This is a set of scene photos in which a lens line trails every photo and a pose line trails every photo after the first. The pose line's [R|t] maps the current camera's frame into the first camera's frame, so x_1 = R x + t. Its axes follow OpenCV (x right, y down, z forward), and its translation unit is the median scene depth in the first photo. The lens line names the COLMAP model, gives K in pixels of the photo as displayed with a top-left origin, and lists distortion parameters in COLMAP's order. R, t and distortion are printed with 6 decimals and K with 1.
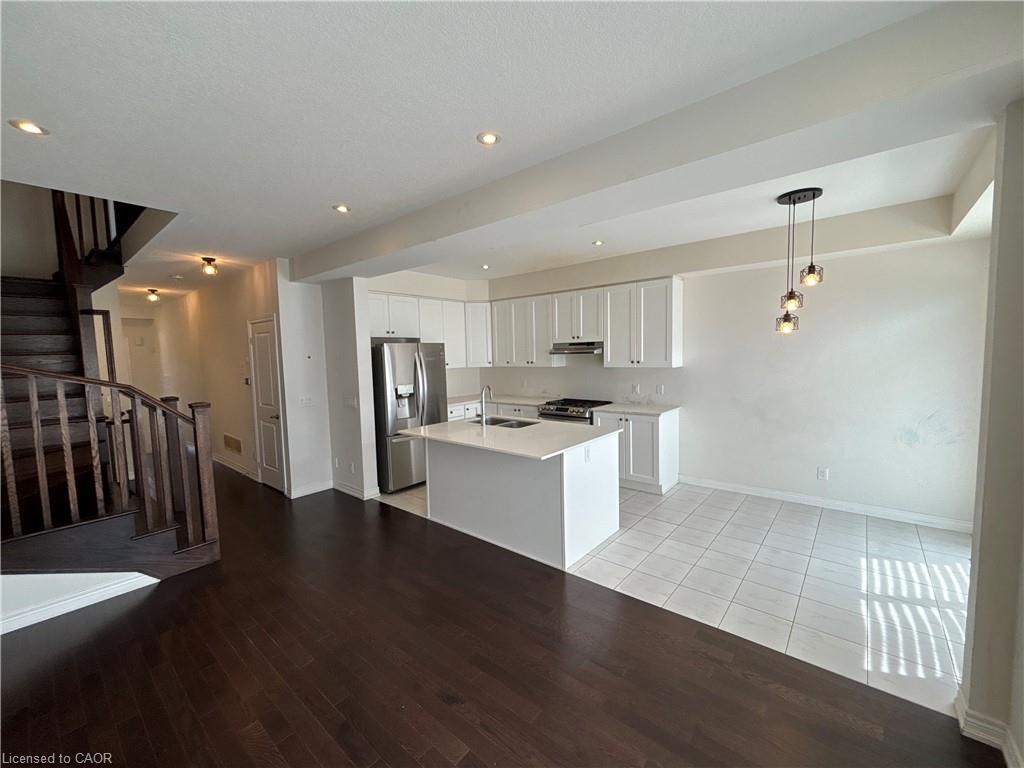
lens RADIAL K [[413.0, 0, 512.0], [0, 413.0, 384.0], [0, 0, 1]] dist [0.010963, -0.000157]
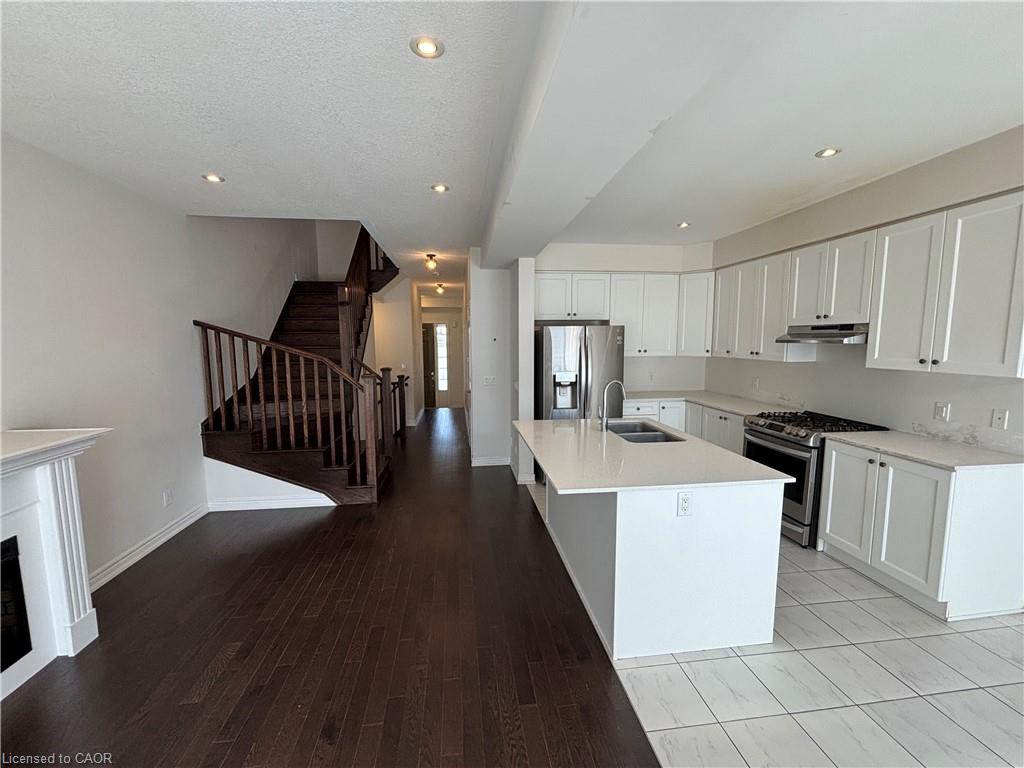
lens RADIAL K [[417.8, 0, 512.0], [0, 417.8, 384.0], [0, 0, 1]] dist [0.000006, -0.000270]
pose [[0.741072, 0.094161, -0.664790, 0.248946], [-0.066718, 0.995544, 0.066635, -0.023392], [0.668102, -0.005028, 0.744053, 0.225994]]
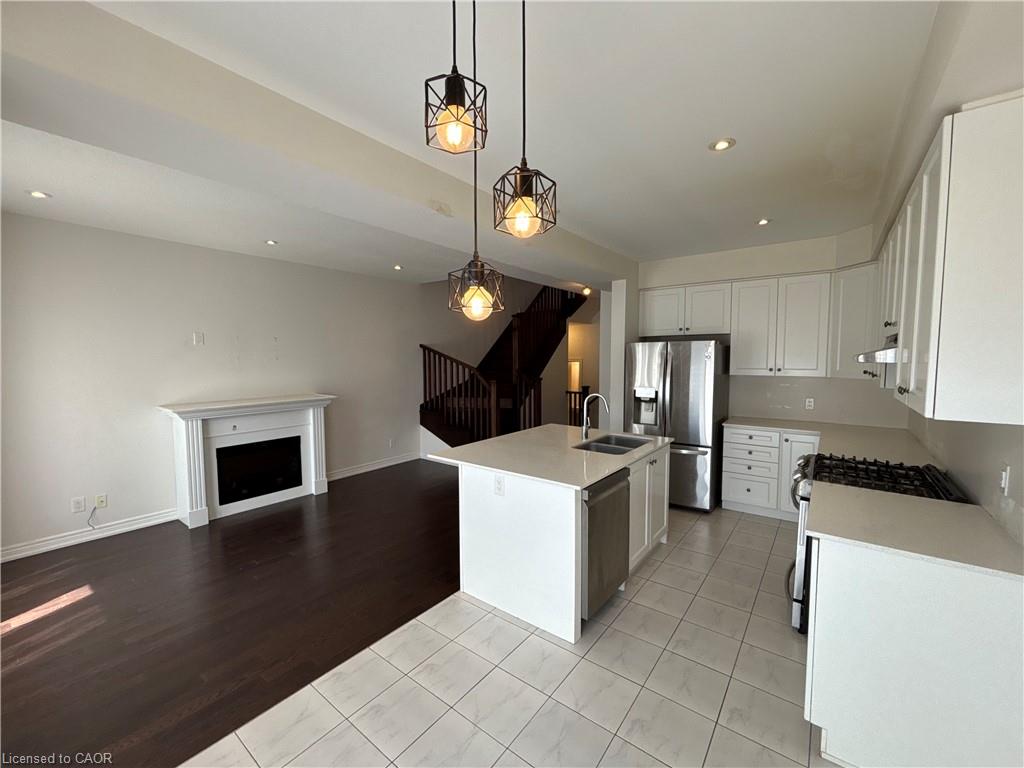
lens RADIAL K [[417.8, 0, 512.0], [0, 417.8, 384.0], [0, 0, 1]] dist [0.000006, -0.000270]
pose [[0.051769, 0.091724, -0.994438, 0.608973], [-0.076252, 0.993229, 0.087643, -0.061140], [0.995744, 0.071290, 0.058413, 0.612112]]
